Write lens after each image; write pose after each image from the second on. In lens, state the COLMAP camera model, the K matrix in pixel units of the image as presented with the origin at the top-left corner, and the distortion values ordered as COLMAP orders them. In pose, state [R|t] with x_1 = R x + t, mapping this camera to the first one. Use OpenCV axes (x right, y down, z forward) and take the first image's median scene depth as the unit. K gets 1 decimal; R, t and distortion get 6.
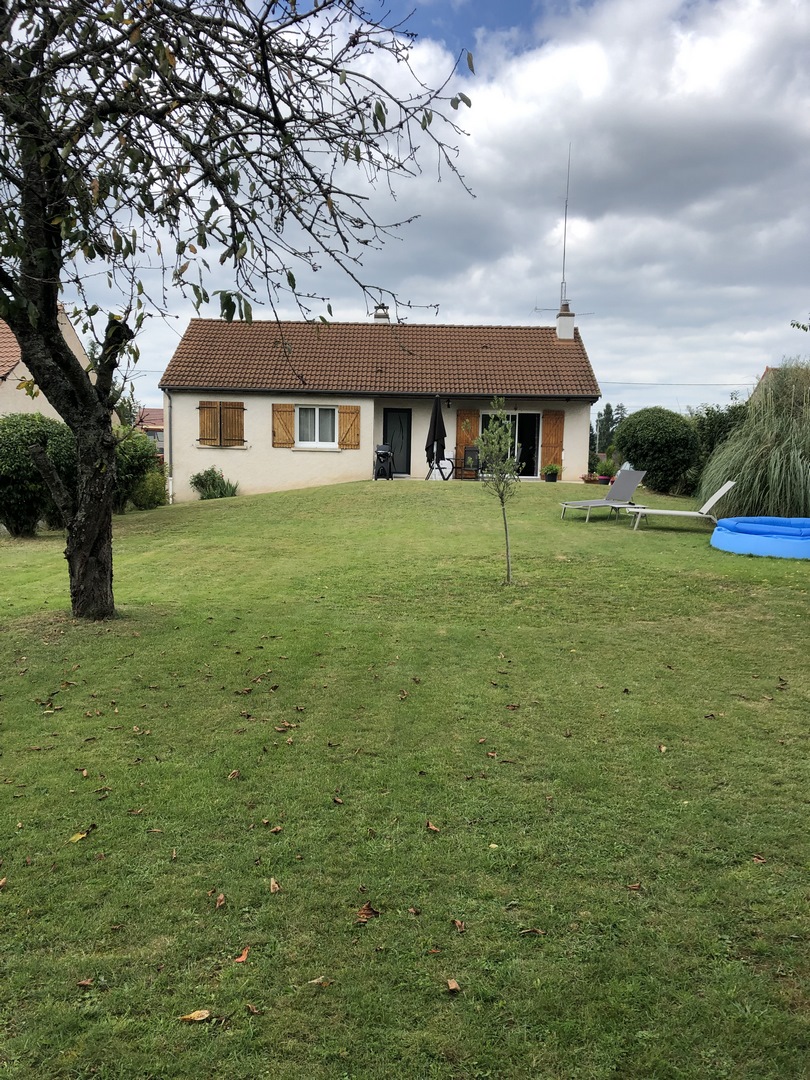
lens RADIAL K [[907.6, 0, 405.0], [0, 907.6, 540.0], [0, 0, 1]] dist [0.091686, -0.107903]
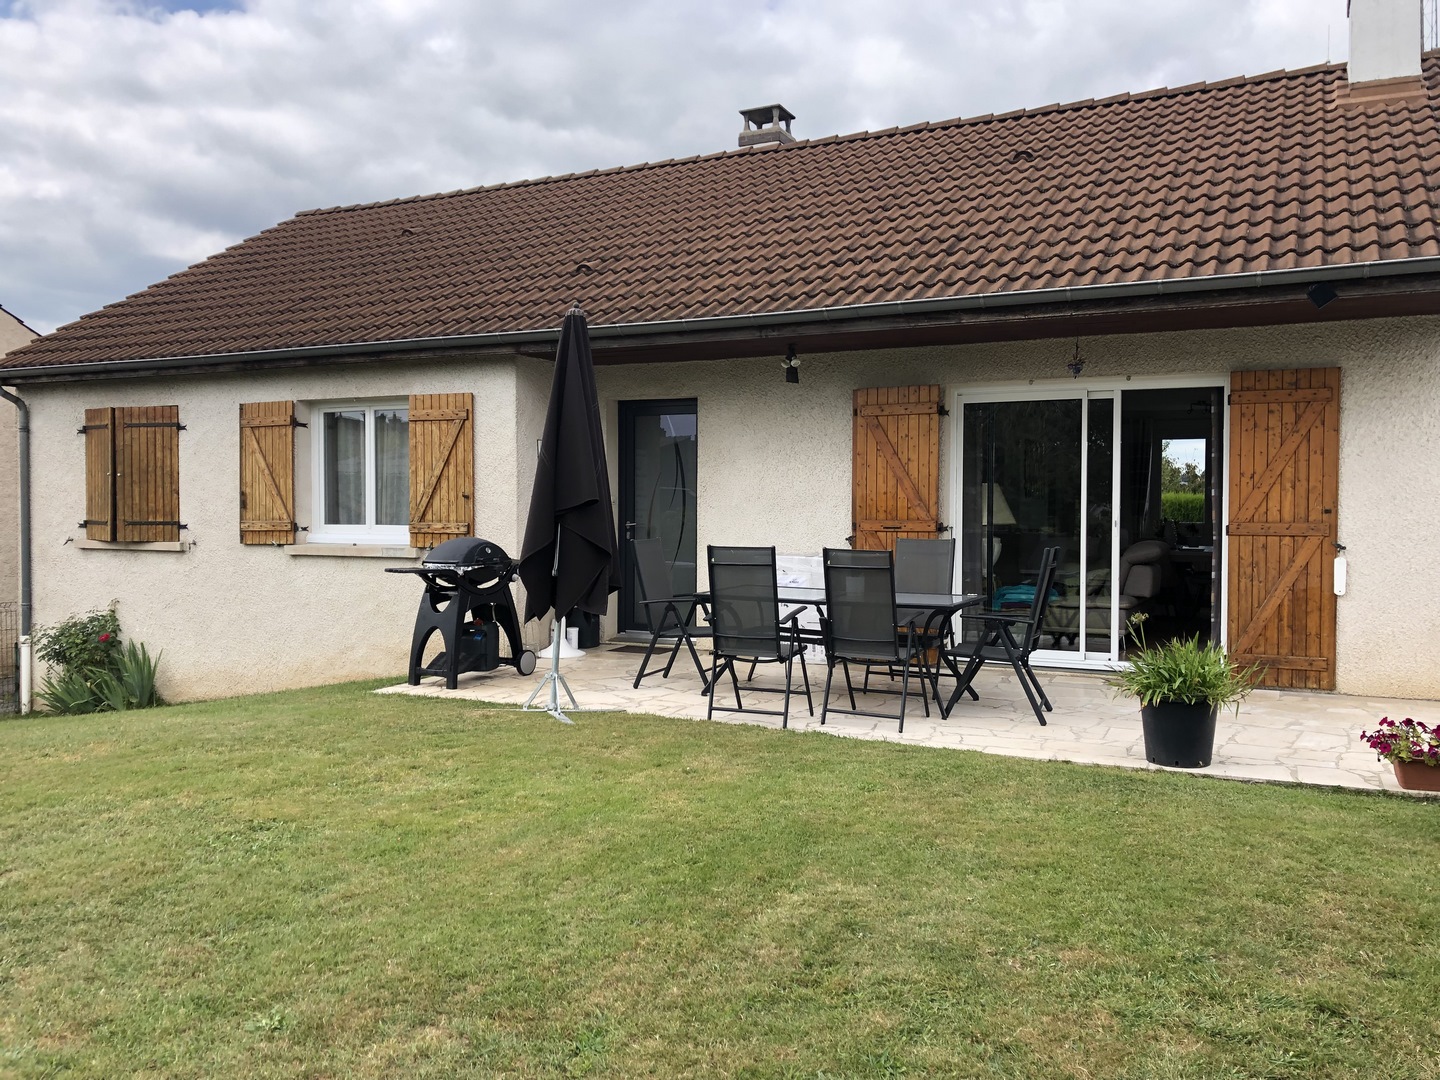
lens RADIAL K [[1210.2, 0, 720.0], [0, 1210.2, 540.0], [0, 0, 1]] dist [0.091686, -0.107903]
pose [[0.876954, -0.005183, -0.480546, 0.194294], [-0.033304, 0.996882, -0.071528, -0.079496], [0.479418, 0.078731, 0.874048, 0.716771]]
